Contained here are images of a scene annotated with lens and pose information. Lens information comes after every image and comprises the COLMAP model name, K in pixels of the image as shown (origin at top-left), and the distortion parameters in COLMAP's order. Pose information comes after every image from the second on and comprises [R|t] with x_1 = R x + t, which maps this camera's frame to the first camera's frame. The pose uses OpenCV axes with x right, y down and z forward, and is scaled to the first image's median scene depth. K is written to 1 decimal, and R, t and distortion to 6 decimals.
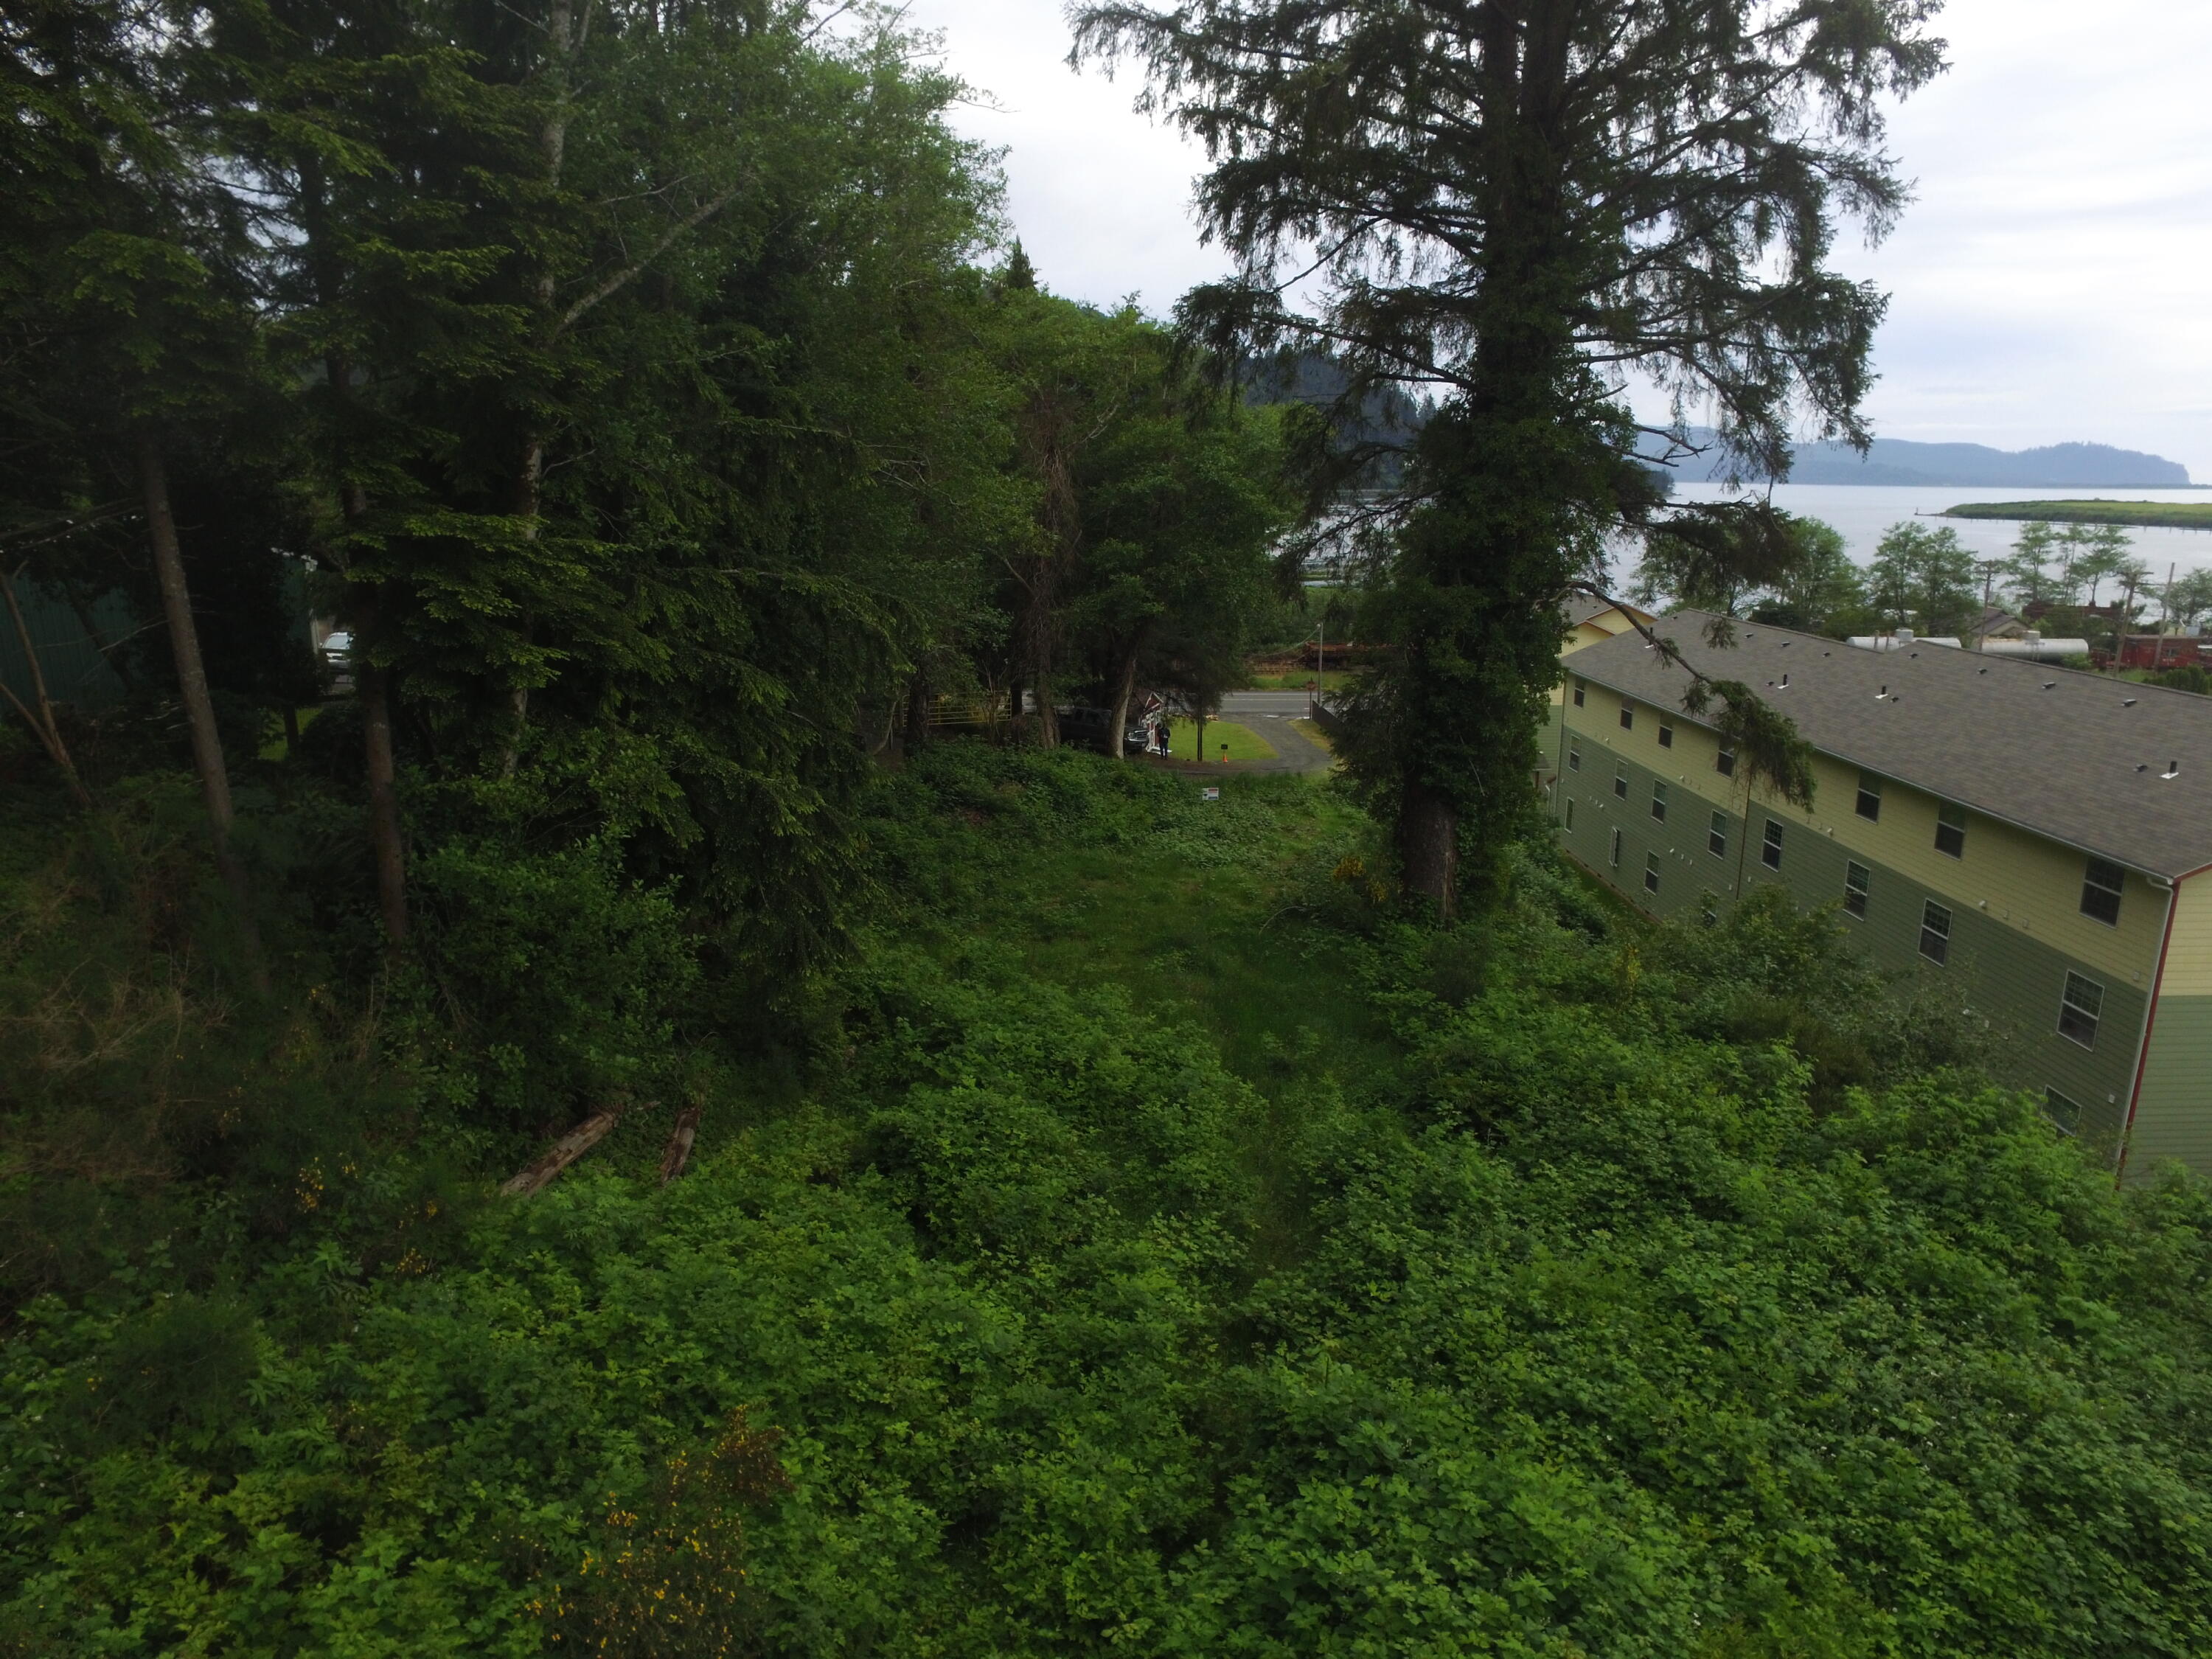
lens RADIAL K [[1481.3, 0, 1091.1], [0, 1481.3, 863.6], [0, 0, 1]] dist [-0.128448, 0.091967]
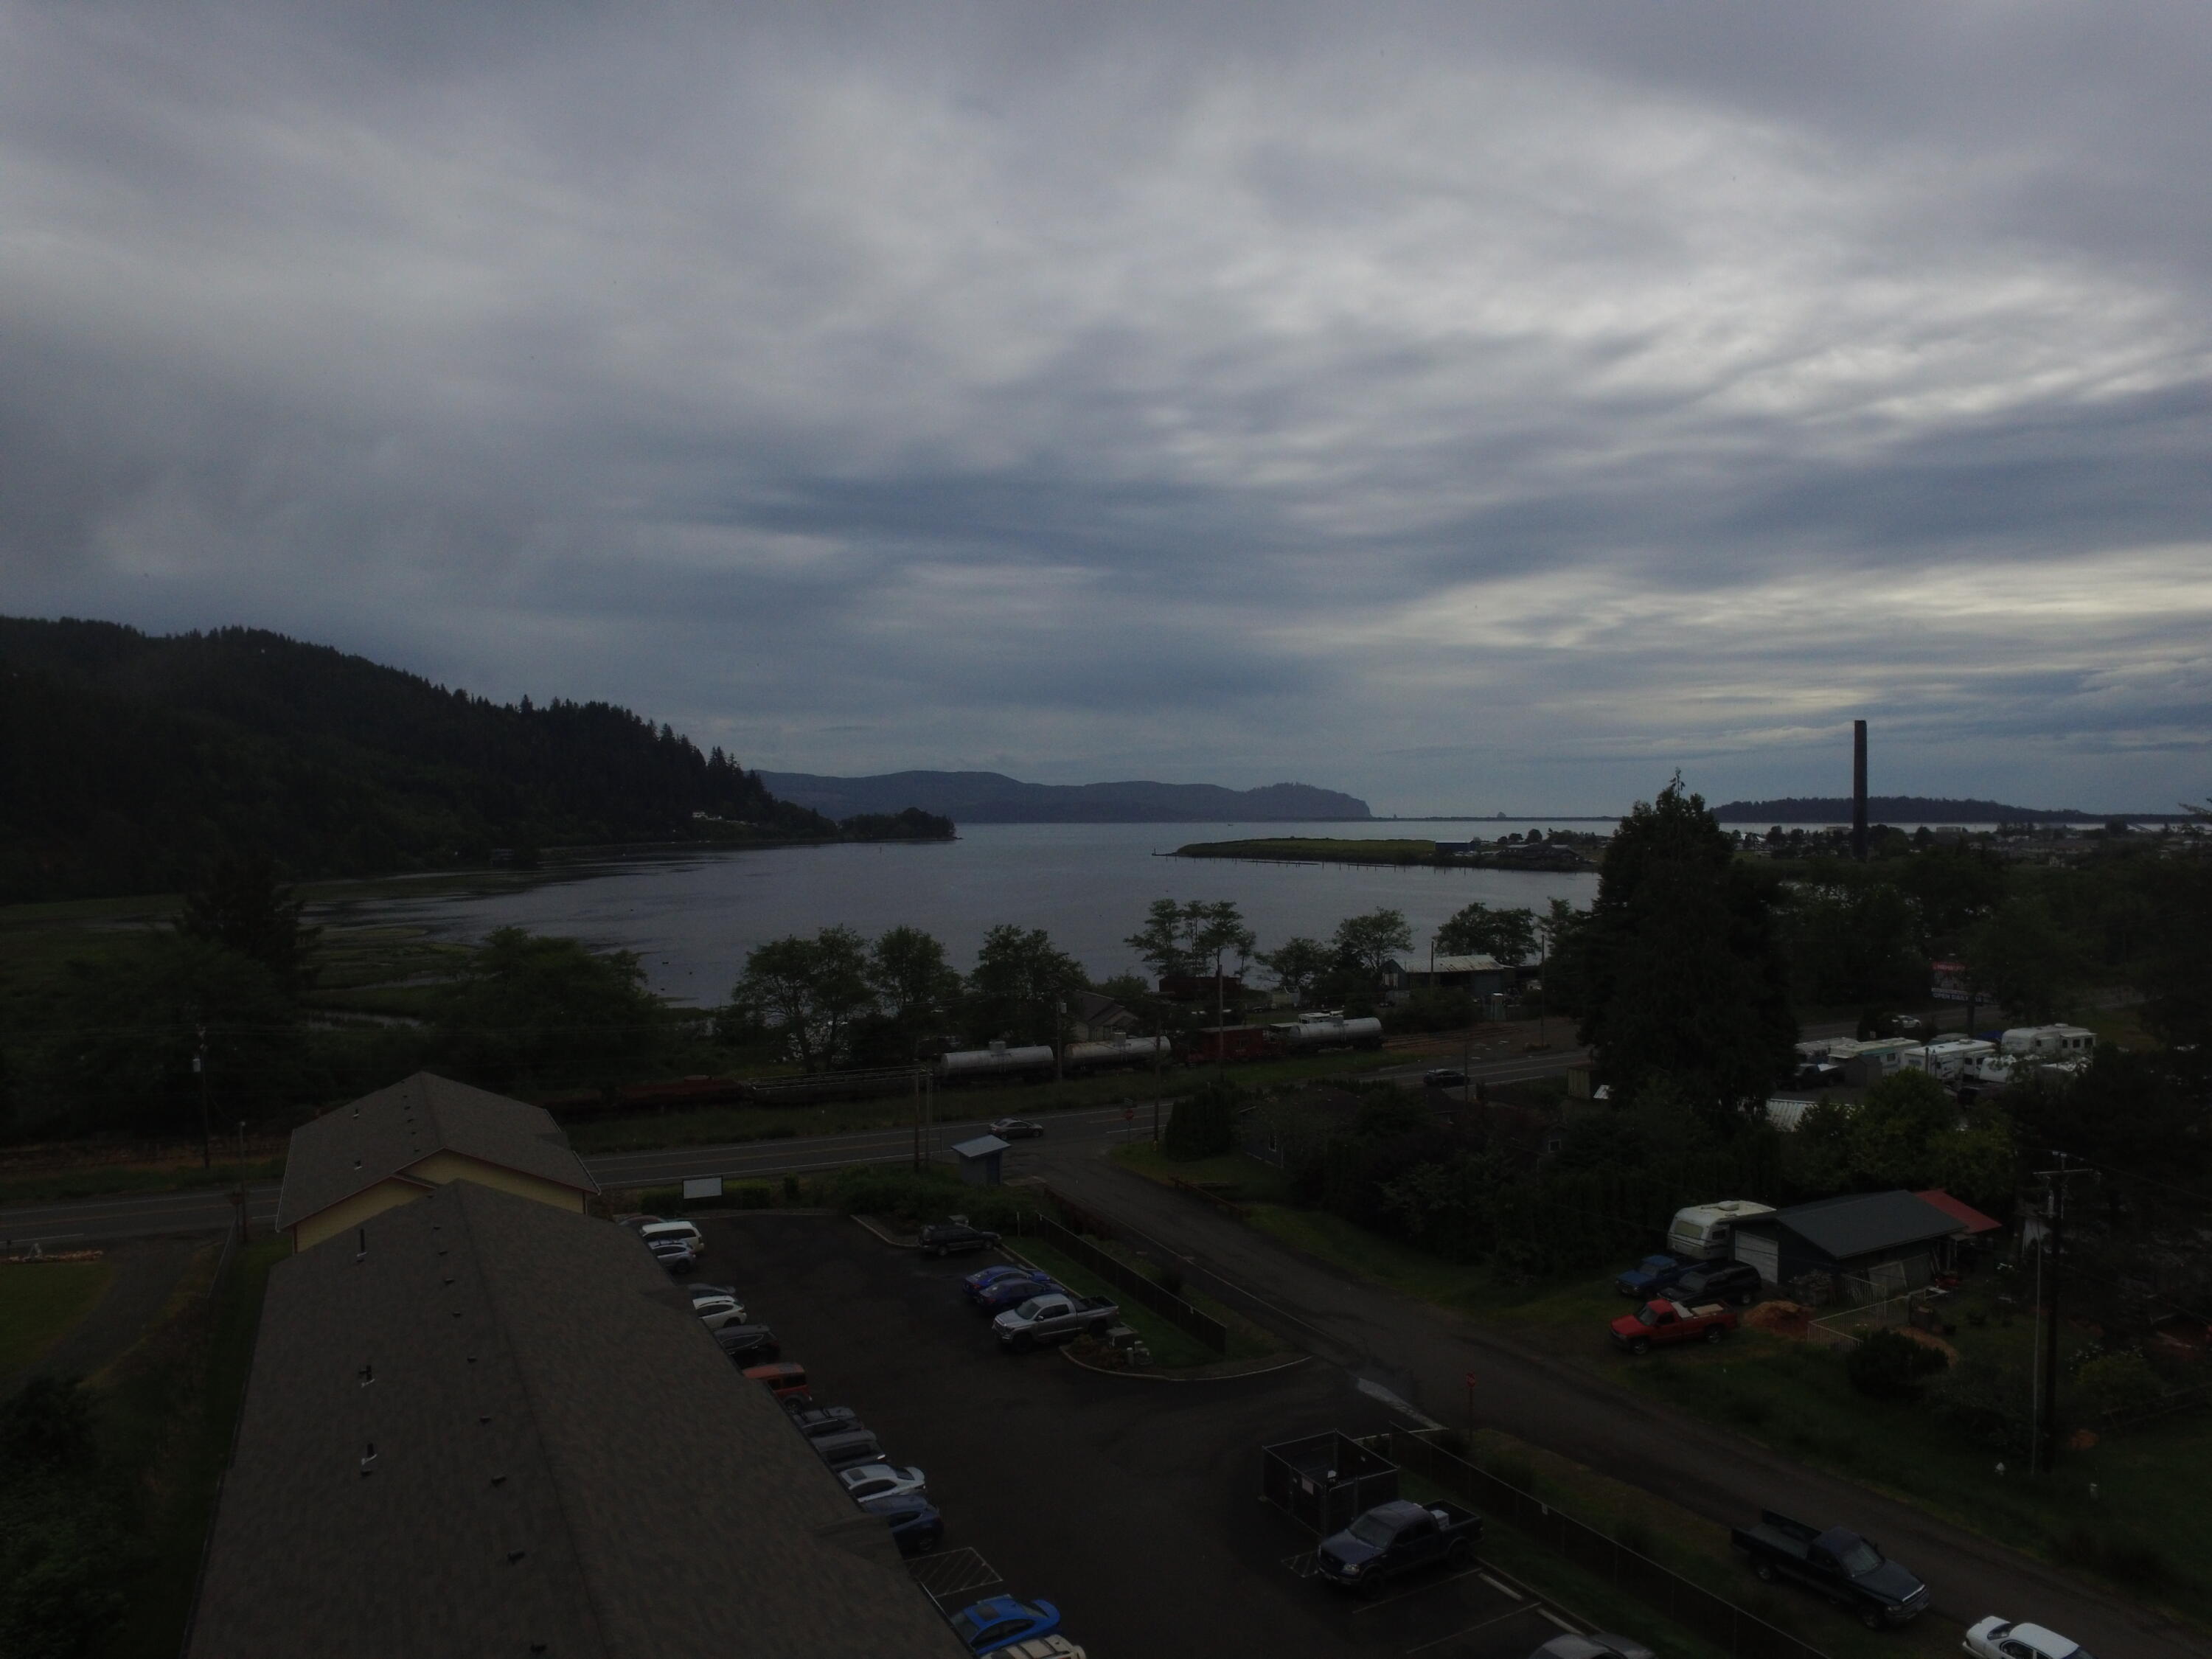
lens RADIAL K [[1481.3, 0, 1108.2], [0, 1481.3, 835.5], [0, 0, 1]] dist [-0.128448, 0.091967]
pose [[0.893620, -0.007707, 0.448757, 0.854837], [0.118038, 0.968690, -0.218416, -0.325751], [-0.433024, 0.248152, 0.866551, 0.280328]]
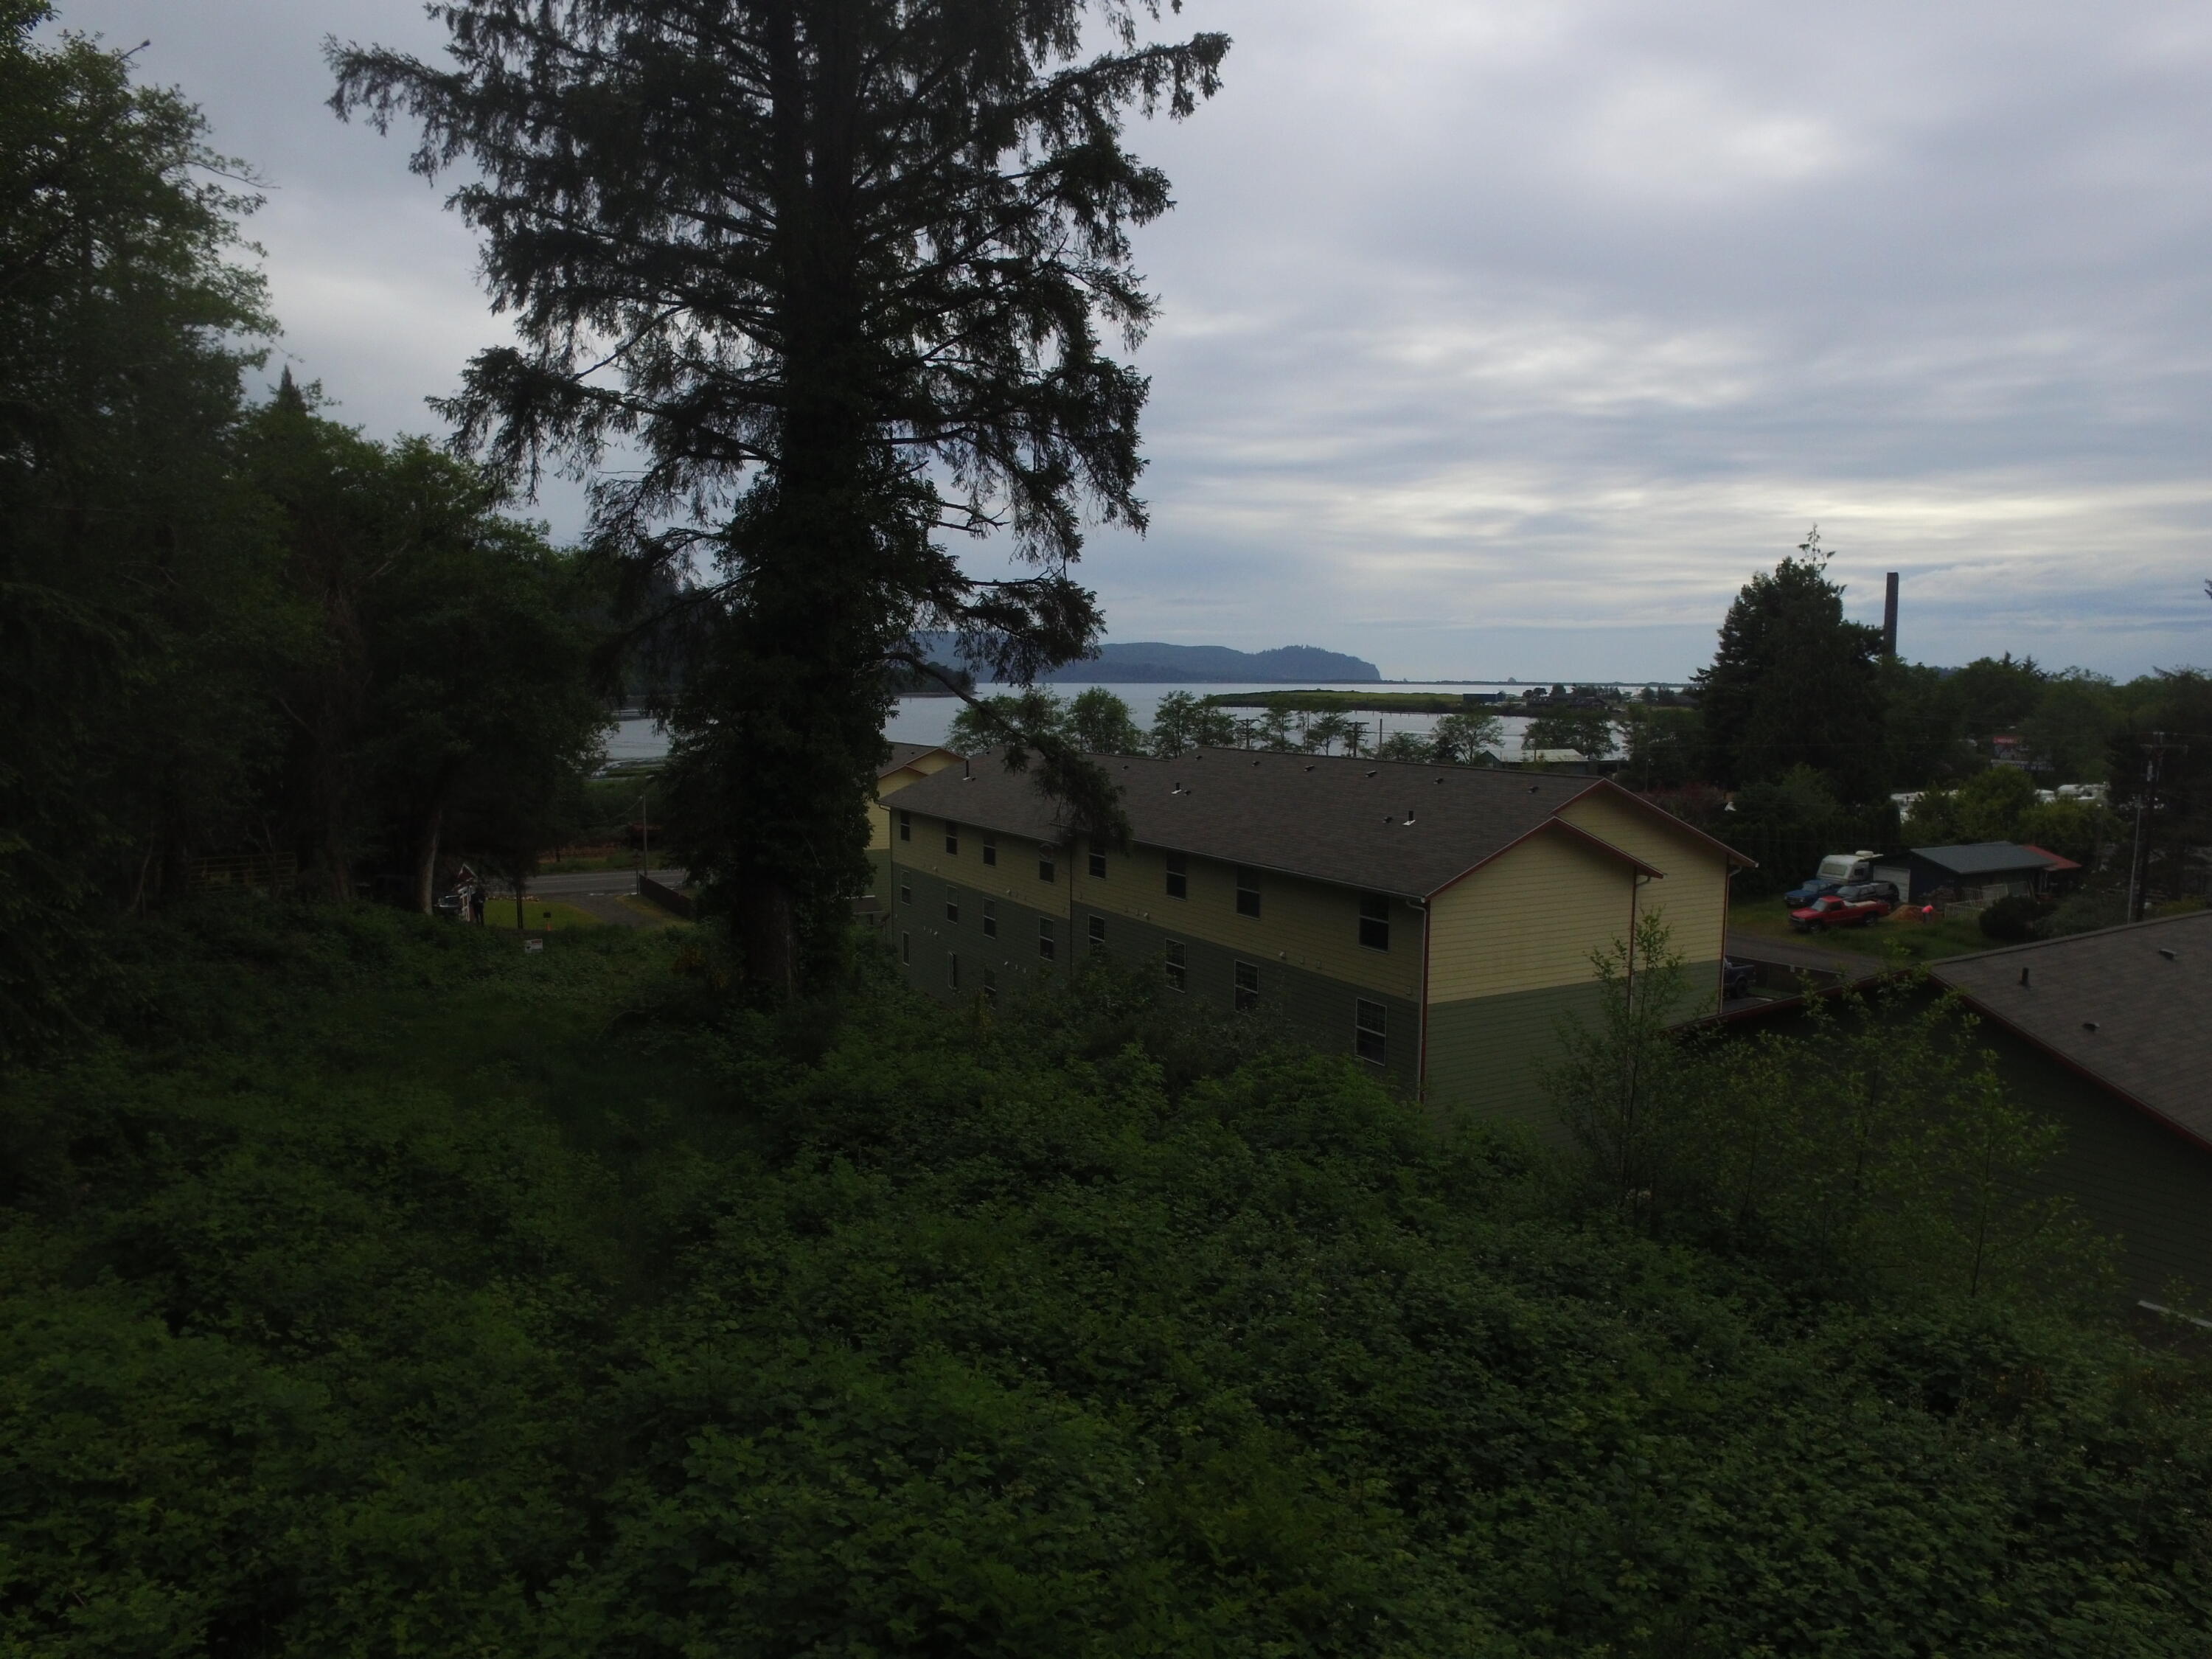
lens RADIAL K [[1481.3, 0, 1111.2], [0, 1481.3, 860.0], [0, 0, 1]] dist [-0.128448, 0.091967]
pose [[0.894516, -0.050151, 0.444214, 0.003355], [0.111102, 0.987450, -0.112245, 0.084227], [-0.433010, 0.149758, 0.888862, 0.038460]]
